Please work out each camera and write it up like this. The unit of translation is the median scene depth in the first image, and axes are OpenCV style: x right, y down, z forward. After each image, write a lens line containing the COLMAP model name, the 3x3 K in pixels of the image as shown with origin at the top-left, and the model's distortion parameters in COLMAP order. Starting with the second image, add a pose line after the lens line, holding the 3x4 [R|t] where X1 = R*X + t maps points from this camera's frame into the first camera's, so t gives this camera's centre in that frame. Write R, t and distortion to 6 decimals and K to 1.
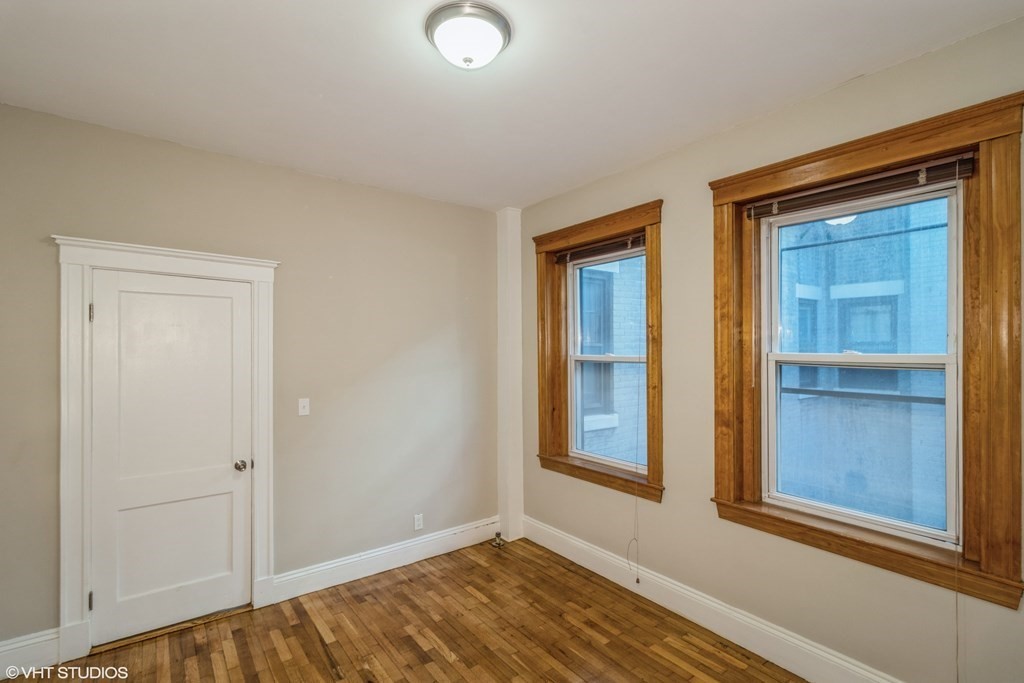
lens RADIAL K [[444.3, 0, 515.3], [0, 444.3, 362.2], [0, 0, 1]] dist [0.000869, 0.000164]
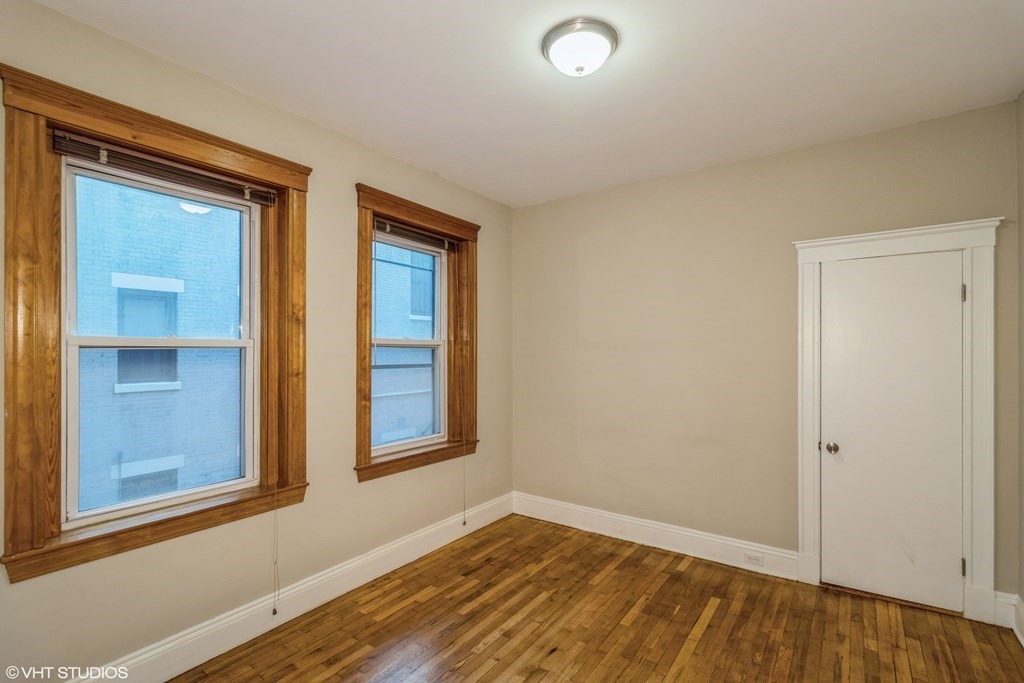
lens RADIAL K [[474.4, 0, 511.4], [0, 474.4, 348.0], [0, 0, 1]] dist [0.000764, 0.000168]
pose [[-0.275573, -0.017683, 0.961118, -0.724724], [0.002344, 0.999815, 0.019068, -0.014507], [-0.961277, 0.007508, -0.275481, 0.864945]]
